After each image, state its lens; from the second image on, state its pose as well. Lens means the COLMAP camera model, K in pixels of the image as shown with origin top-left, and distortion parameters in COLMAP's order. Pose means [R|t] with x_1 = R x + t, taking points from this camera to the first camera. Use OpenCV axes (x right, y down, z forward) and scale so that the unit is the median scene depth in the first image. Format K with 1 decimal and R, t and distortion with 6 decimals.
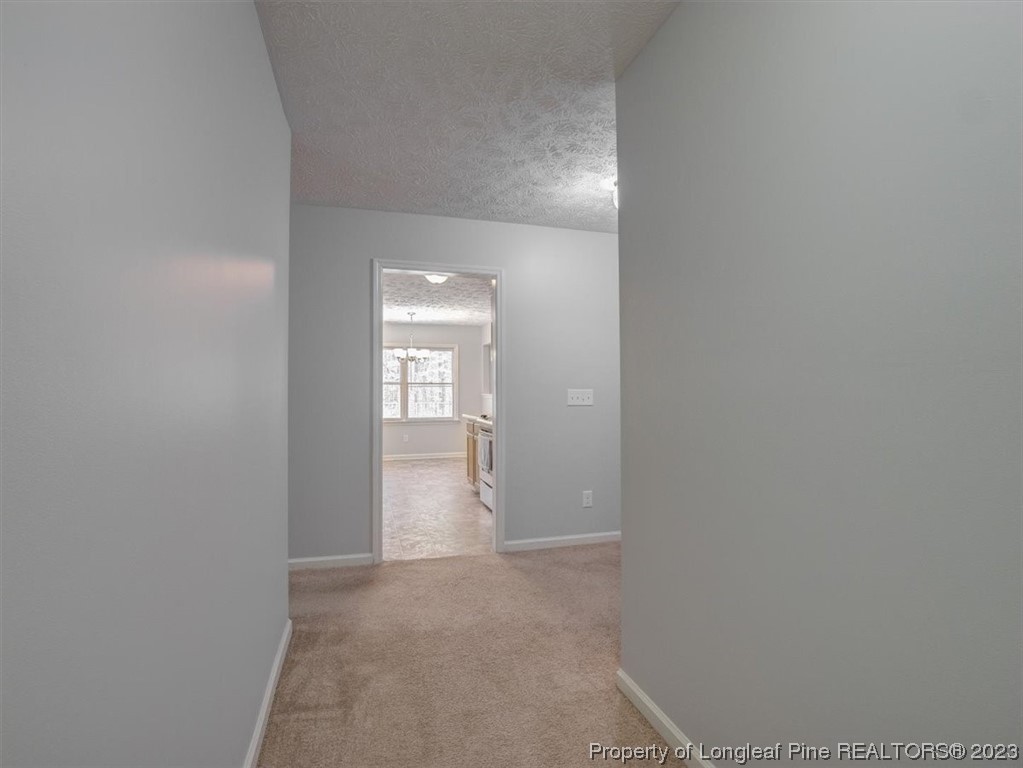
lens RADIAL K [[483.6, 0, 513.4], [0, 483.6, 385.7], [0, 0, 1]] dist [-0.049463, 0.000696]
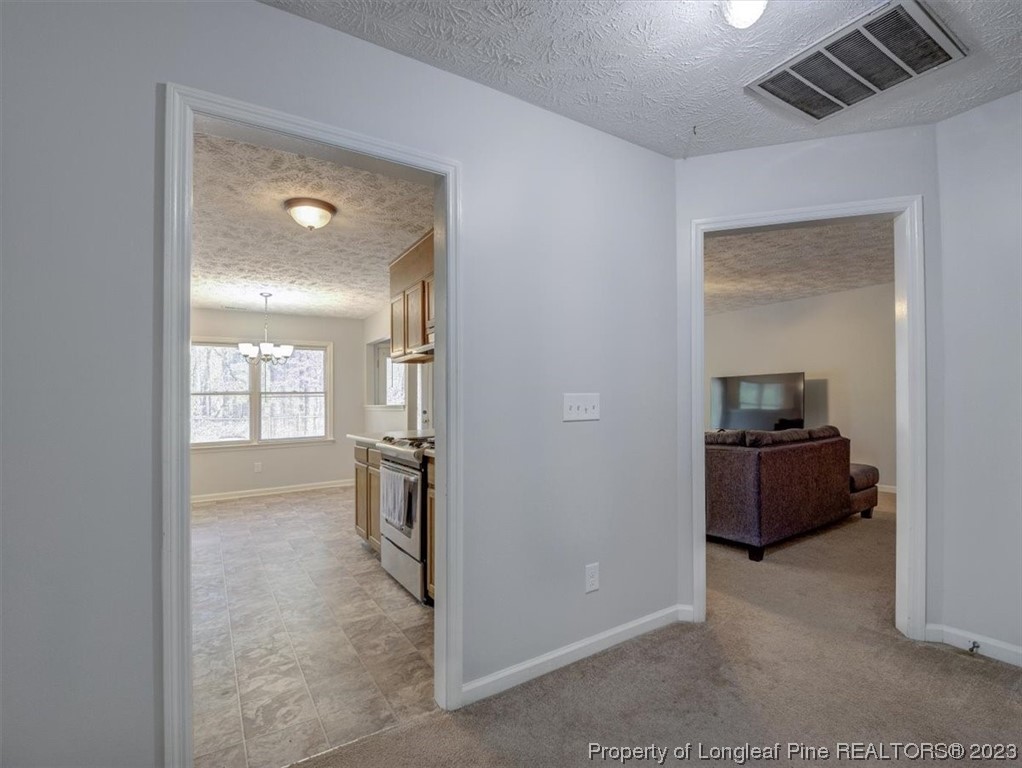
lens RADIAL K [[478.9, 0, 516.4], [0, 478.9, 383.9], [0, 0, 1]] dist [-0.009102, -0.000505]
pose [[0.962513, -0.005140, 0.271187, -0.046786], [0.011877, 0.999660, -0.023207, 0.004246], [-0.270976, 0.025558, 0.962247, 0.220824]]
